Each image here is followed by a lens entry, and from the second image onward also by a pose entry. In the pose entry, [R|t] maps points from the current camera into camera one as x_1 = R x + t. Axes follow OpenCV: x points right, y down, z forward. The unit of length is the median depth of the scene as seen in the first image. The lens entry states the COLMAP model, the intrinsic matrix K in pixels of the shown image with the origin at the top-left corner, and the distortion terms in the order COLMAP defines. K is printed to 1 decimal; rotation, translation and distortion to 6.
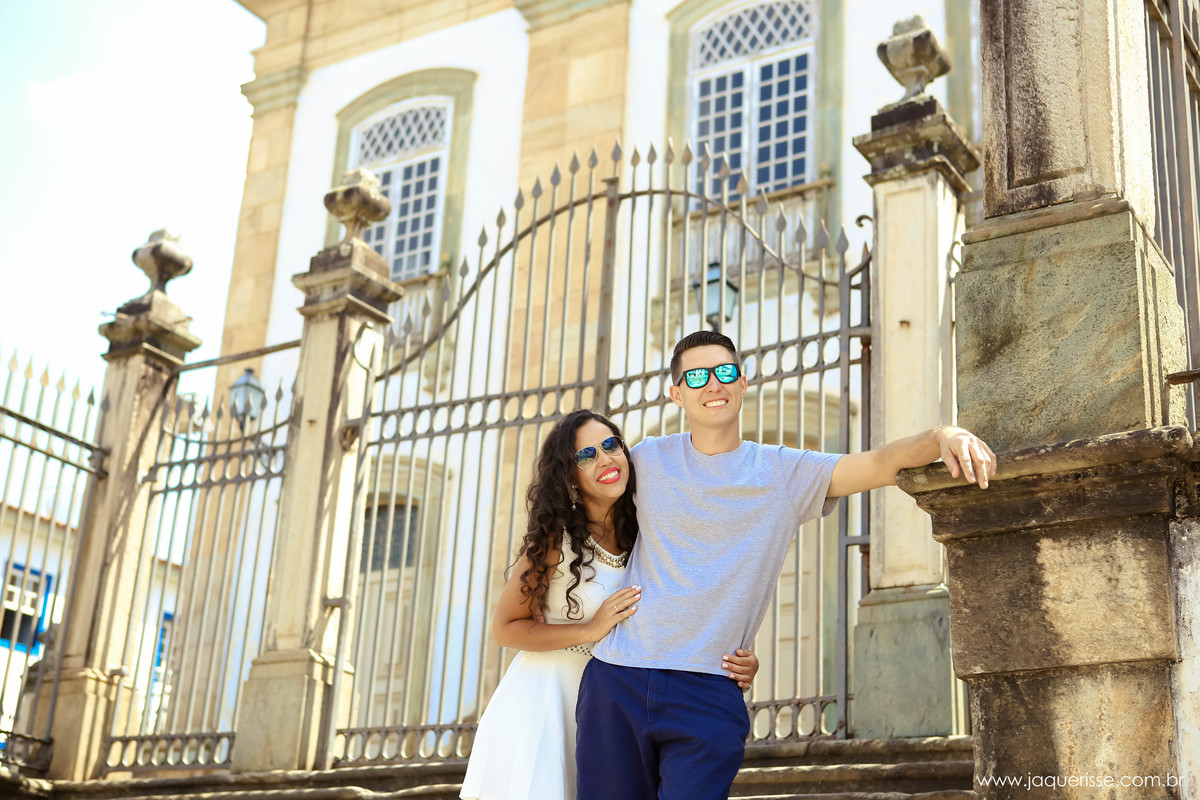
lens RADIAL K [[1772.6, 0, 602.6], [0, 1772.6, 399.2], [0, 0, 1]] dist [0.021645, 0.000000]
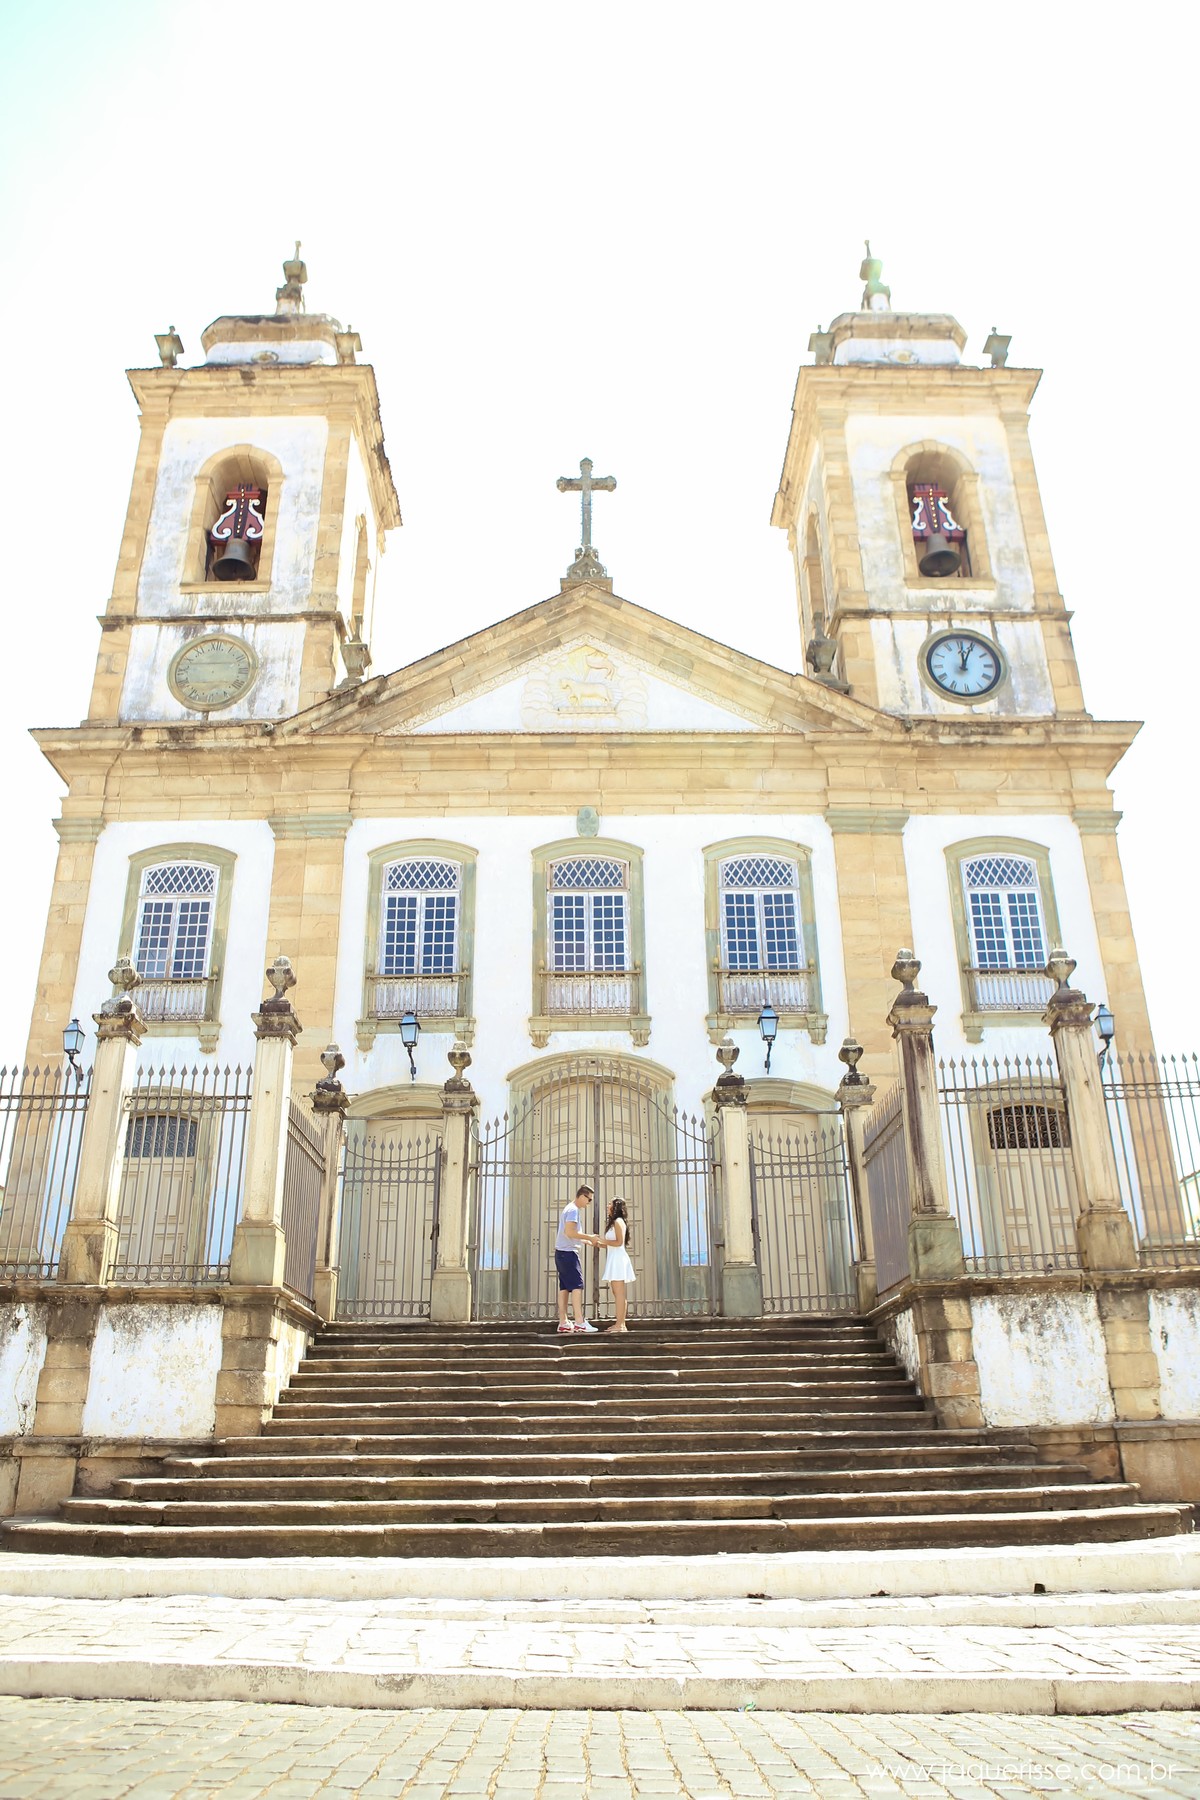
lens RADIAL K [[1382.8, 0, 585.2], [0, 1382.8, 900.0], [0, 0, 1]] dist [-0.039761, 0.000749]
pose [[0.843886, 0.150621, 0.514946, -0.508958], [-0.138091, 0.988426, -0.062812, -0.119050], [-0.518447, -0.018103, 0.854918, -0.305749]]
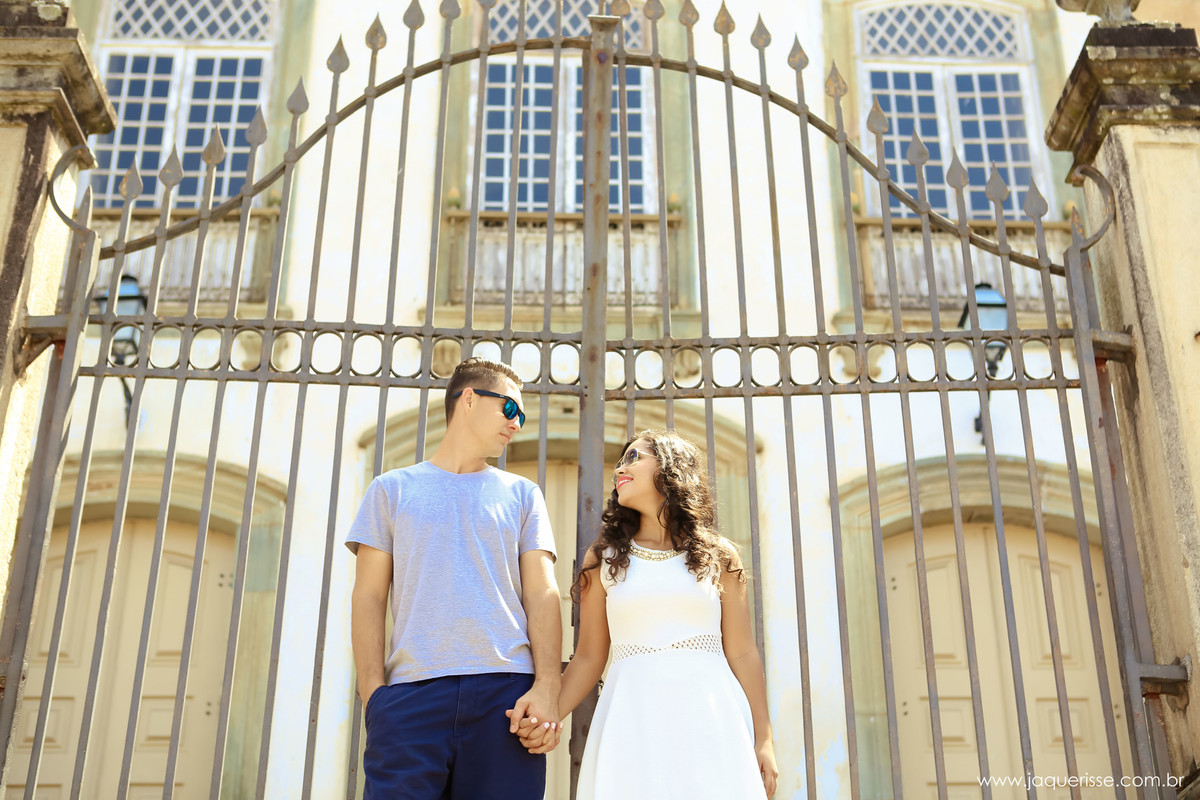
lens RADIAL K [[1691.0, 0, 607.9], [0, 1691.0, 396.2], [0, 0, 1]] dist [0.014181, 0.000000]
pose [[0.823981, 0.202227, 0.529300, -0.134687], [-0.153861, 0.978898, -0.134482, 0.038580], [-0.545327, 0.029372, 0.837709, 0.257037]]
